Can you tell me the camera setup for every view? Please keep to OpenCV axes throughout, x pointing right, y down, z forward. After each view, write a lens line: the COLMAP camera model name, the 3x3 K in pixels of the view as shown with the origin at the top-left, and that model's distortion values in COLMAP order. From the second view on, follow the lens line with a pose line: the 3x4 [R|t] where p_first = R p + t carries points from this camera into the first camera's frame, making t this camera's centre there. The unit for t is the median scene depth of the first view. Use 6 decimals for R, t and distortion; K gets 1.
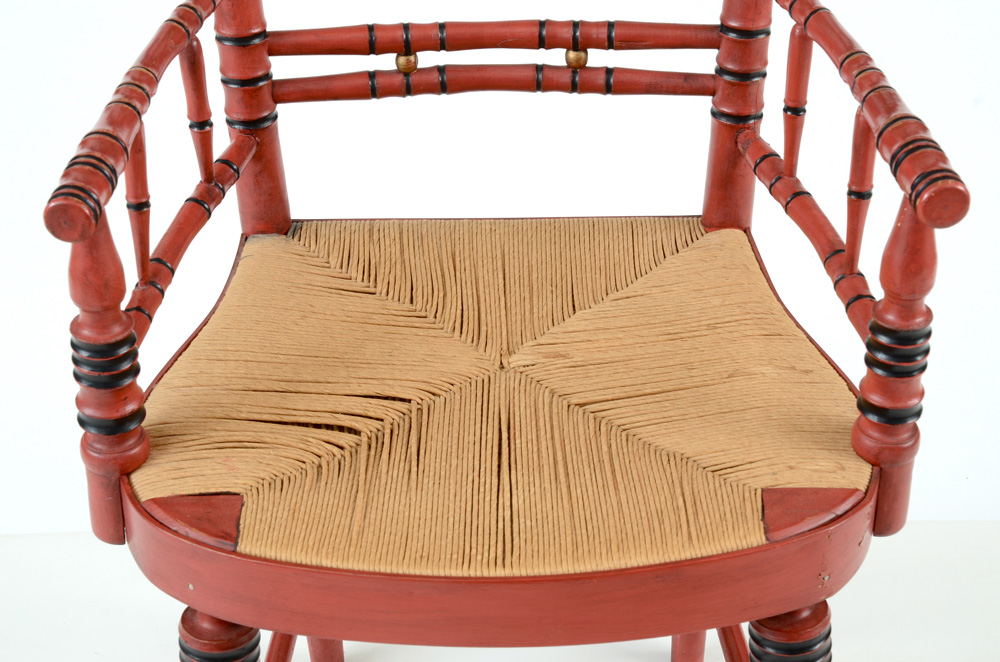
lens RADIAL K [[2417.0, 0, 507.0], [0, 2417.0, 331.8], [0, 0, 1]] dist [0.119239, 0.000000]
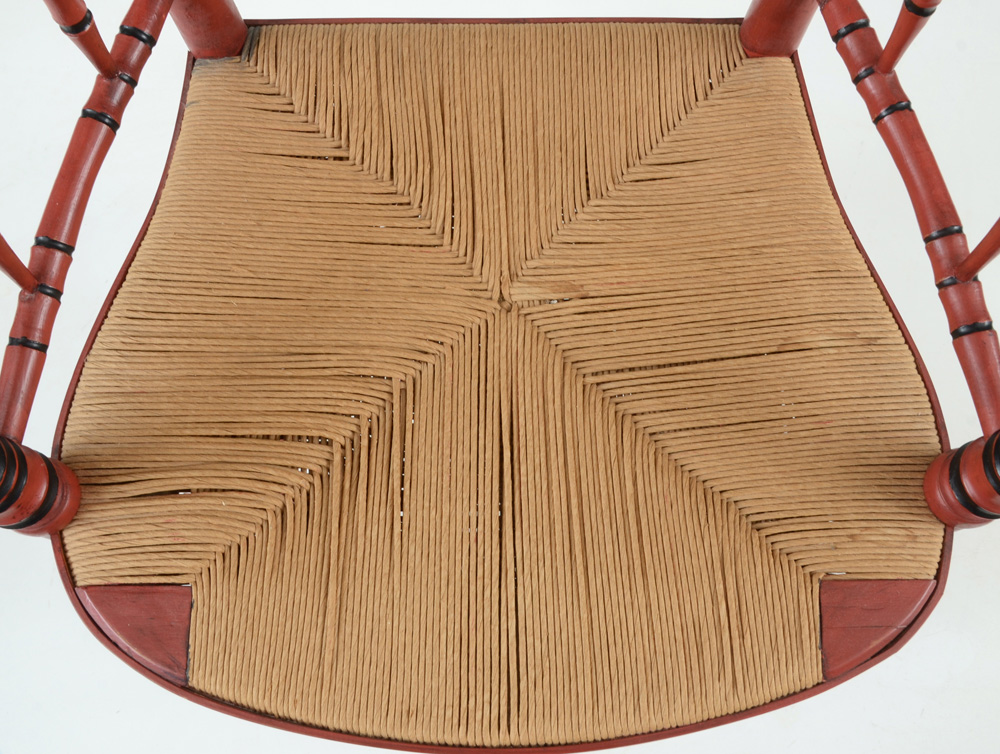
lens RADIAL K [[1045.8, 0, 506.6], [0, 1045.8, 376.5], [0, 0, 1]] dist [-0.115137, 0.000000]
pose [[0.999893, -0.004592, 0.013883, -0.005873], [-0.005281, 0.771919, 0.635699, -0.202230], [-0.013636, -0.635704, 0.771813, 0.740096]]
